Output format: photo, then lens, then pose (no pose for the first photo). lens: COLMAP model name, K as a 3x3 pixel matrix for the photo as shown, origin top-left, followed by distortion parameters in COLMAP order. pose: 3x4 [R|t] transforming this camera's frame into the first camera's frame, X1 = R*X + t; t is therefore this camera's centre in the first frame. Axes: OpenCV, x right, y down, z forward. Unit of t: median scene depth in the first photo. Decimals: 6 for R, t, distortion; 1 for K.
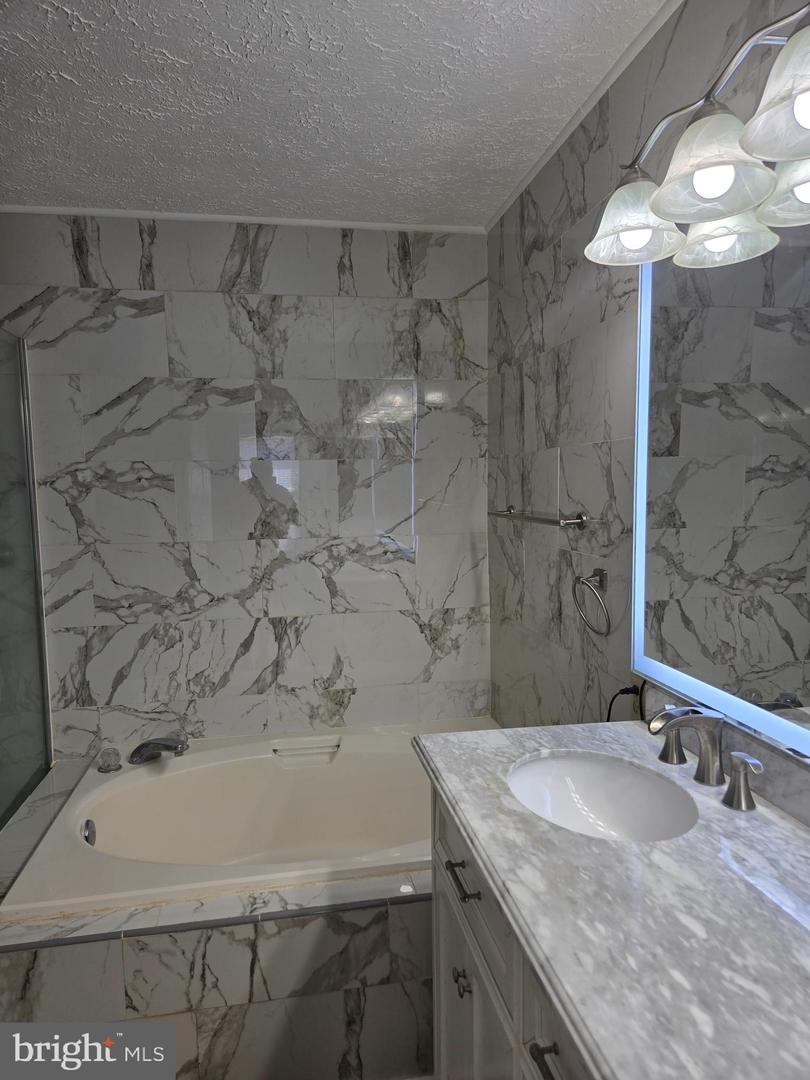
lens RADIAL K [[730.5, 0, 405.8], [0, 730.5, 535.7], [0, 0, 1]] dist [0.059241, -0.041461]
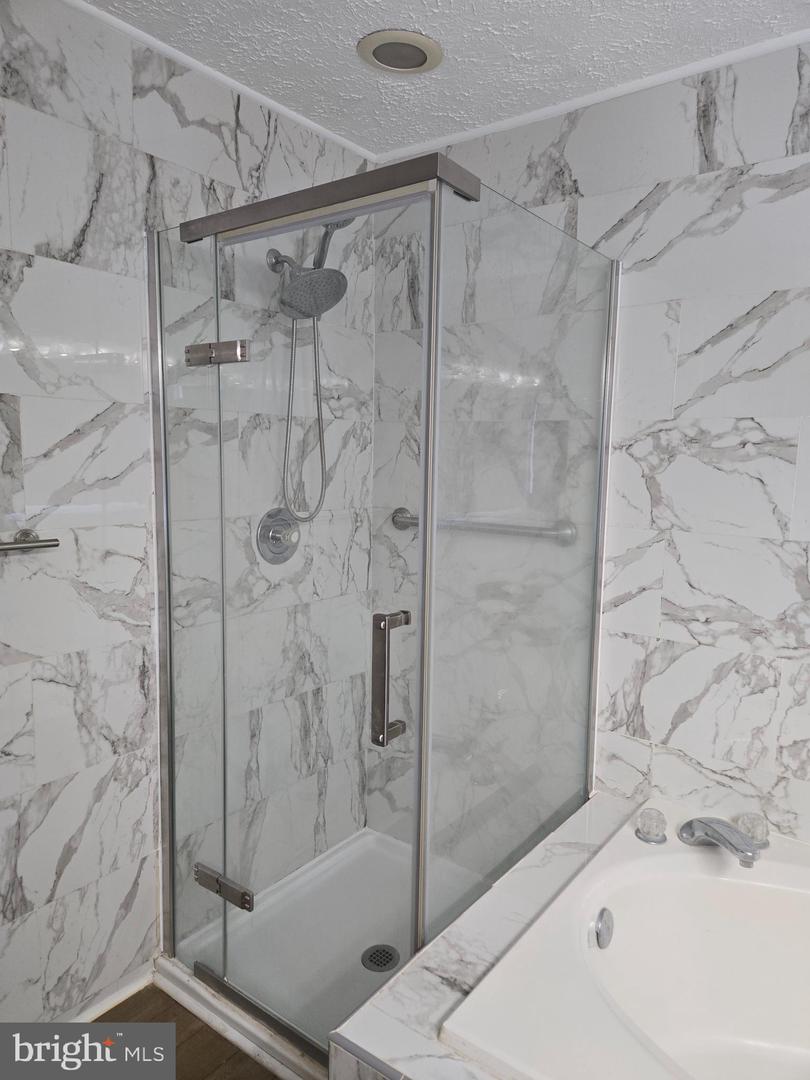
lens RADIAL K [[730.5, 0, 404.4], [0, 730.5, 554.3], [0, 0, 1]] dist [0.059241, -0.041461]
pose [[0.684719, 0.126253, -0.717789, -0.068641], [-0.085350, 0.991995, 0.093066, -0.010965], [0.723793, -0.002460, 0.690013, 0.289685]]
